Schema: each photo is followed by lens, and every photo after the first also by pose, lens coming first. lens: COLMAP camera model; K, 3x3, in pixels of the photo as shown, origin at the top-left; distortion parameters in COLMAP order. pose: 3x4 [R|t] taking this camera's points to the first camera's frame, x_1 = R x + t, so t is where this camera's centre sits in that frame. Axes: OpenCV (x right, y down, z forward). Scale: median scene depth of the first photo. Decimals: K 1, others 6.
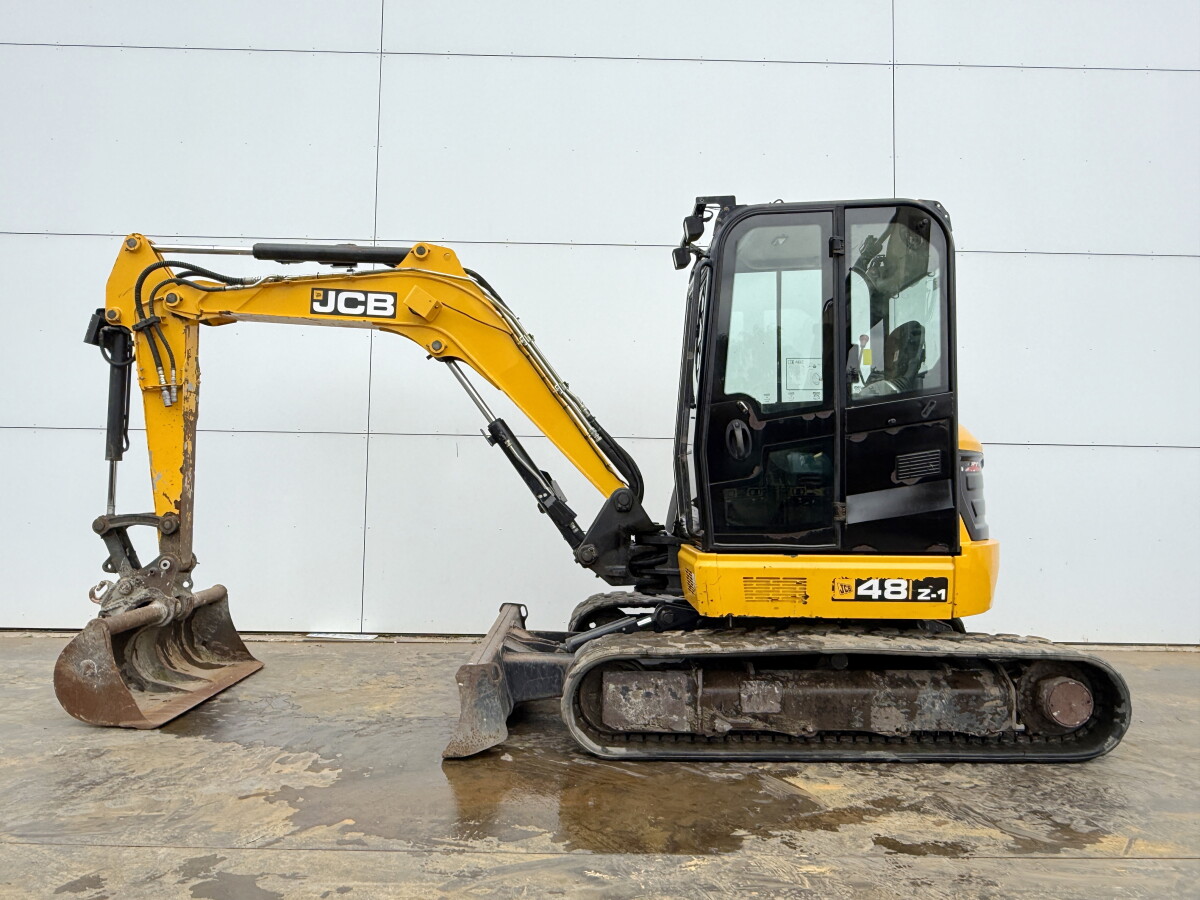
lens RADIAL K [[849.9, 0, 598.1], [0, 849.9, 446.5], [0, 0, 1]] dist [-0.000470, -0.000265]
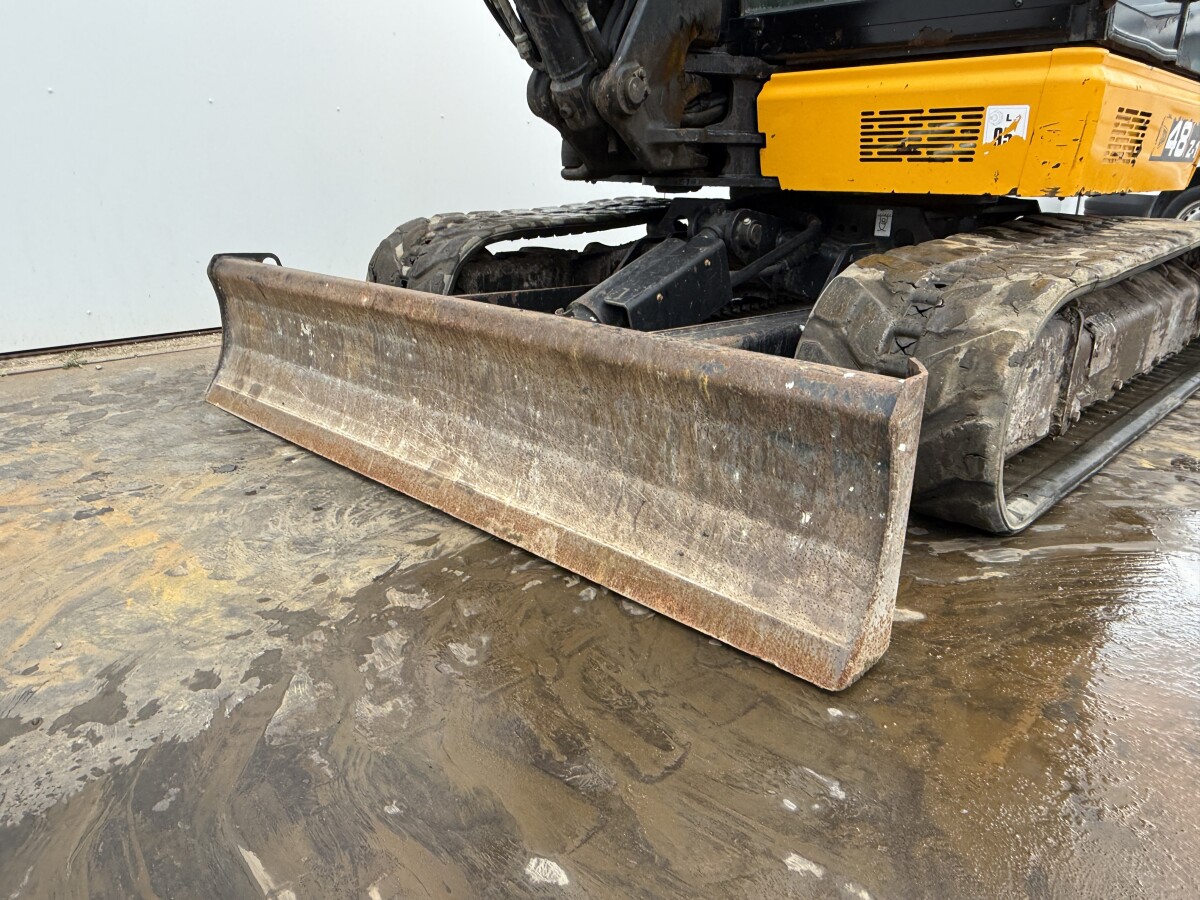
lens RADIAL K [[843.1, 0, 585.0], [0, 843.1, 444.4], [0, 0, 1]] dist [-0.001476, -0.003098]
pose [[0.714386, -0.224527, 0.662752, -0.400480], [-0.034498, 0.934672, 0.353834, 0.172746], [-0.698901, -0.275638, 0.659970, 0.840175]]
